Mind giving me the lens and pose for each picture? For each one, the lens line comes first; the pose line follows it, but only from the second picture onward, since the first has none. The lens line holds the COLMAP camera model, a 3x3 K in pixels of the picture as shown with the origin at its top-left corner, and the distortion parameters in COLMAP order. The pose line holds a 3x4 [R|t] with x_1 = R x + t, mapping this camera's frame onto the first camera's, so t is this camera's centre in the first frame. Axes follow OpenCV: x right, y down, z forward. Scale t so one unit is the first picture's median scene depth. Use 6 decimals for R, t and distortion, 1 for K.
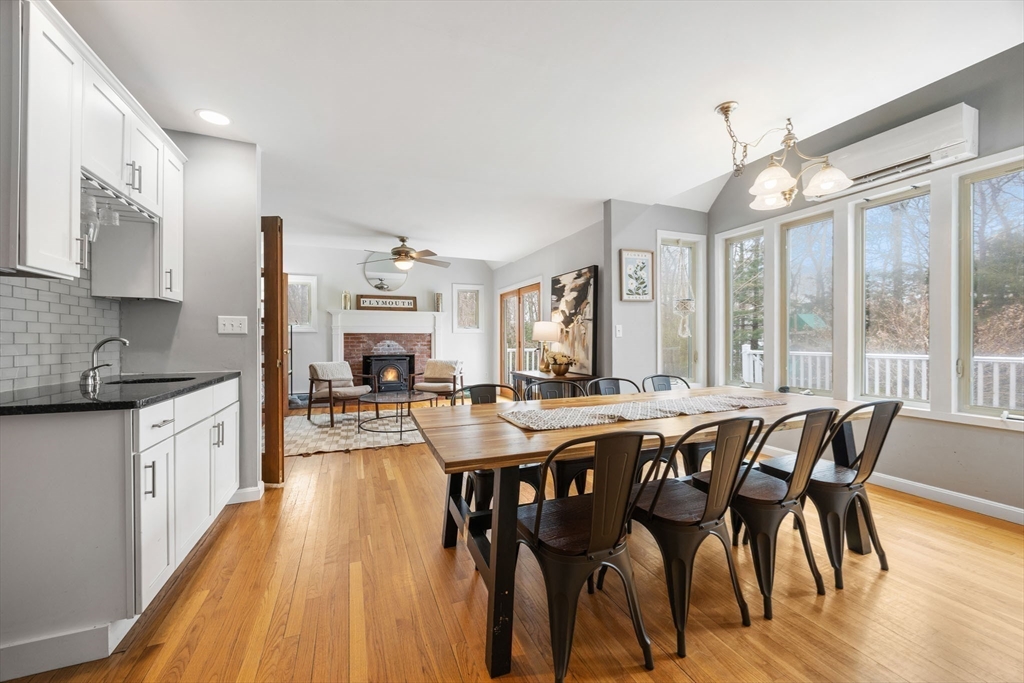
lens RADIAL K [[395.5, 0, 510.7], [0, 395.5, 343.0], [0, 0, 1]] dist [0.000479, 0.000045]
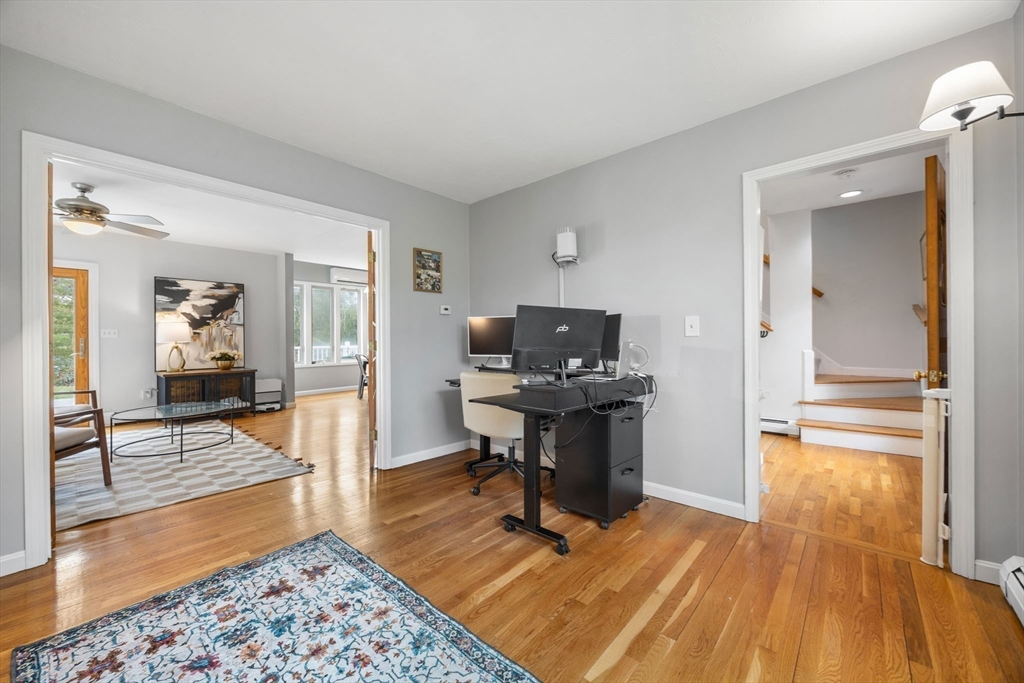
lens RADIAL K [[395.5, 0, 514.3], [0, 395.5, 337.5], [0, 0, 1]] dist [0.000479, 0.000045]
pose [[-0.451775, -0.000636, 0.892131, -1.332110], [0.010223, 0.999930, 0.005889, -0.015187], [-0.892073, 0.011780, -0.451737, 0.762792]]
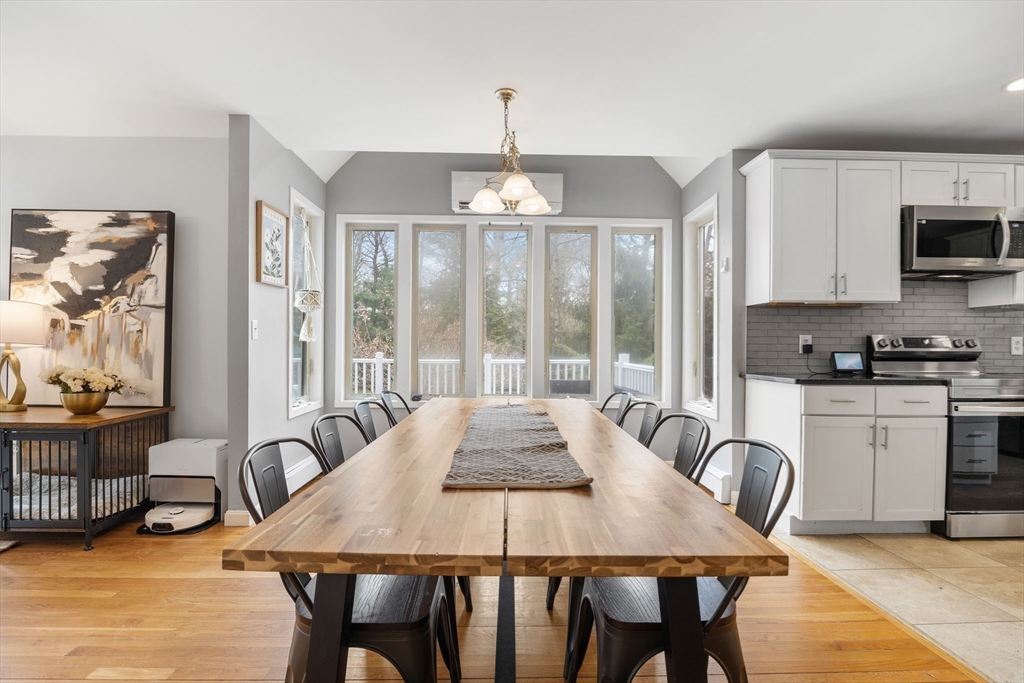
lens RADIAL K [[477.0, 0, 512.7], [0, 477.0, 345.0], [0, 0, 1]] dist [-0.014968, 0.002527]
pose [[0.359418, 0.006410, 0.933155, -0.232165], [-0.001975, 0.999979, -0.006108, -0.002467], [-0.933175, 0.000352, 0.359423, 0.289895]]
